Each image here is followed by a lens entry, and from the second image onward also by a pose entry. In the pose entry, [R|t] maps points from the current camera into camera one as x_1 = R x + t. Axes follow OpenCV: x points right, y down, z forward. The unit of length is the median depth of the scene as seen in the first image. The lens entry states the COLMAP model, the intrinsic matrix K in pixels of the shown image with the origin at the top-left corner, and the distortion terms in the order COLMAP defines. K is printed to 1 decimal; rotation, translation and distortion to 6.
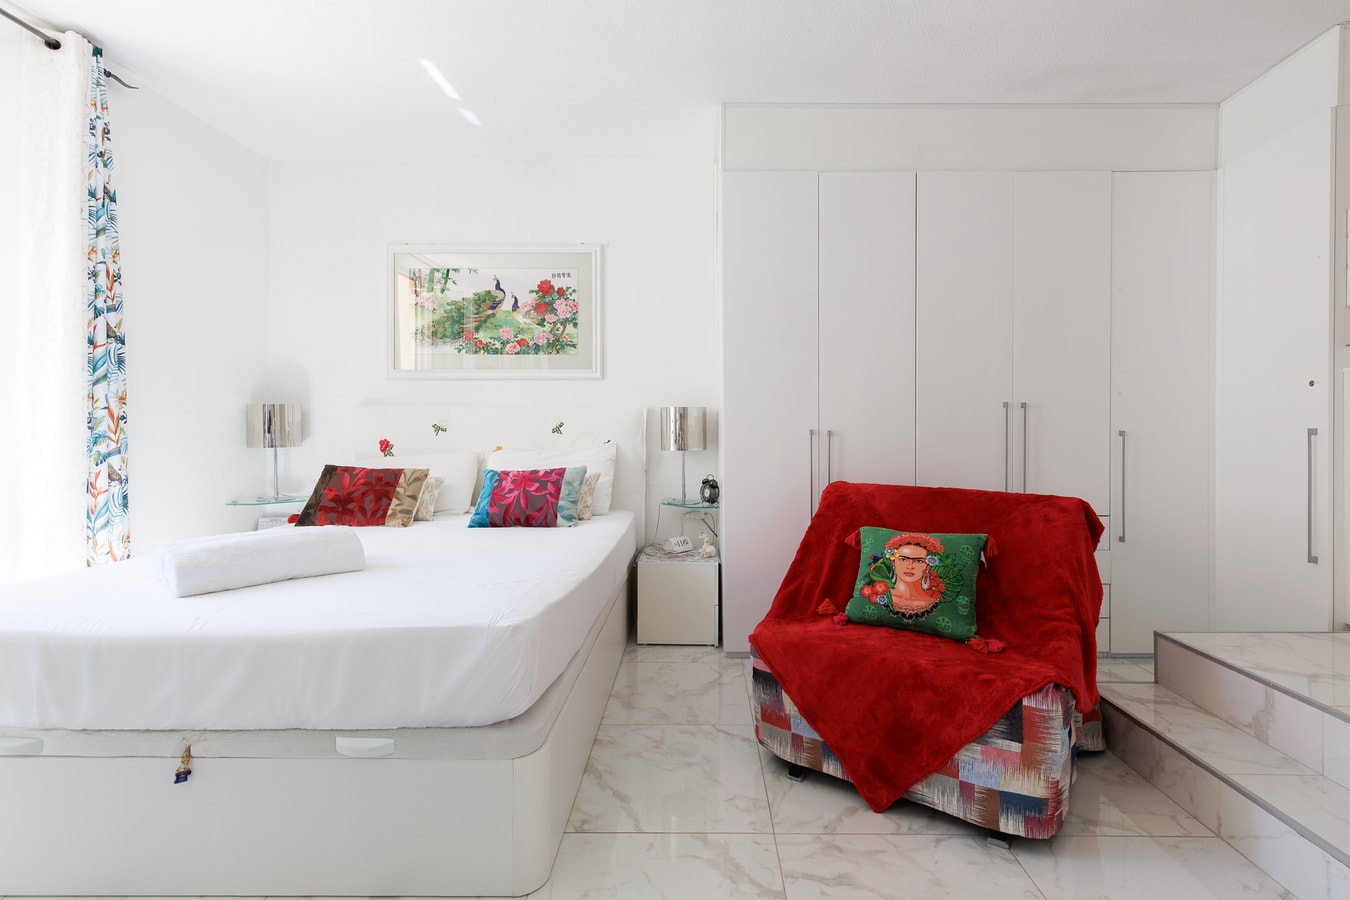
lens RADIAL K [[608.4, 0, 696.2], [0, 608.4, 433.3], [0, 0, 1]] dist [0.001194, -0.000220]
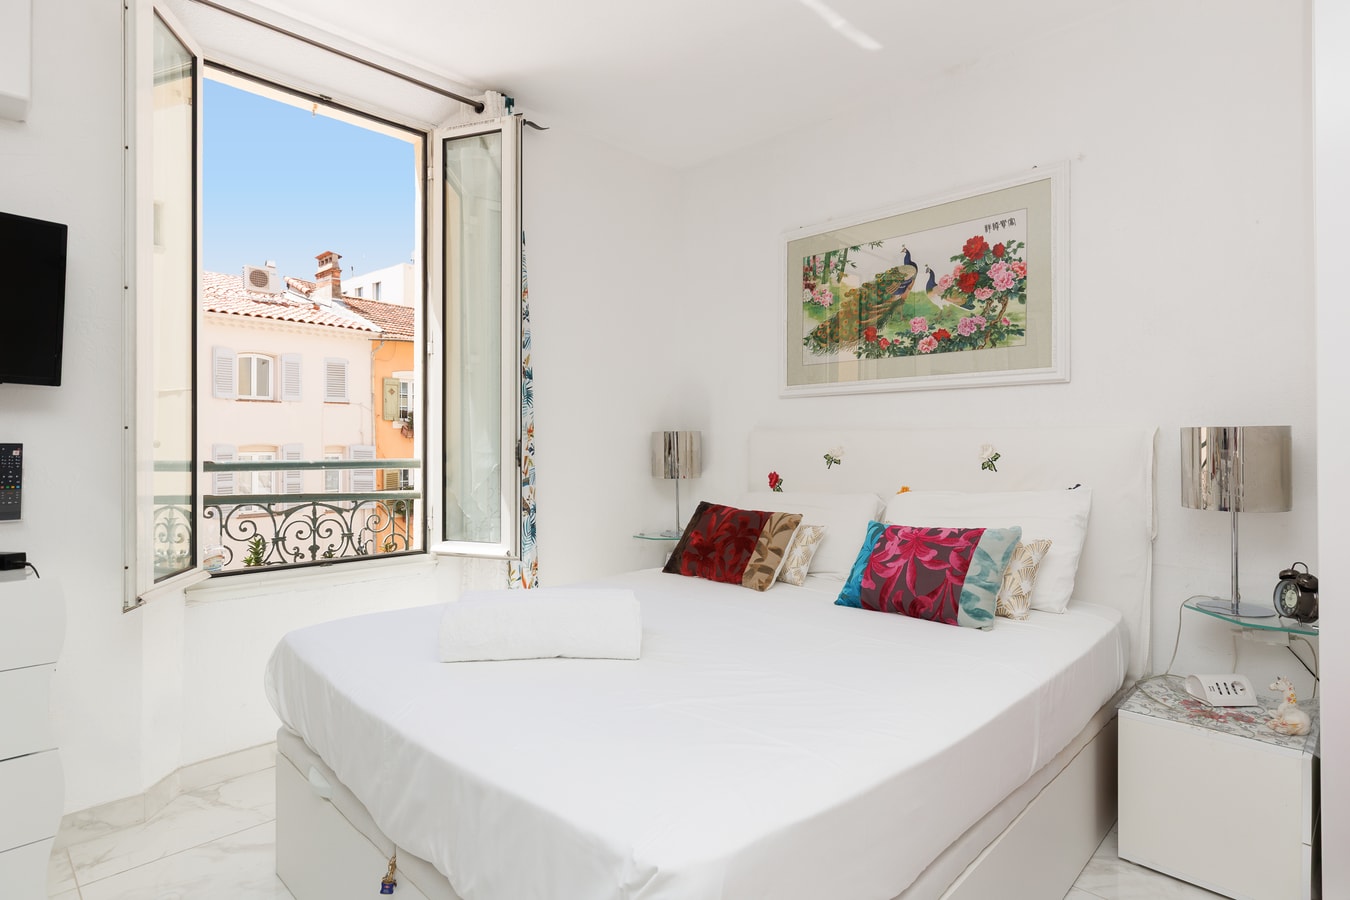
lens RADIAL K [[712.5, 0, 679.9], [0, 712.5, 442.1], [0, 0, 1]] dist [-0.001909, -0.001354]
pose [[0.716556, -0.002013, -0.697526, 0.071530], [-0.005172, 0.999953, -0.008199, -0.024716], [0.697510, 0.009483, 0.716512, 0.260457]]
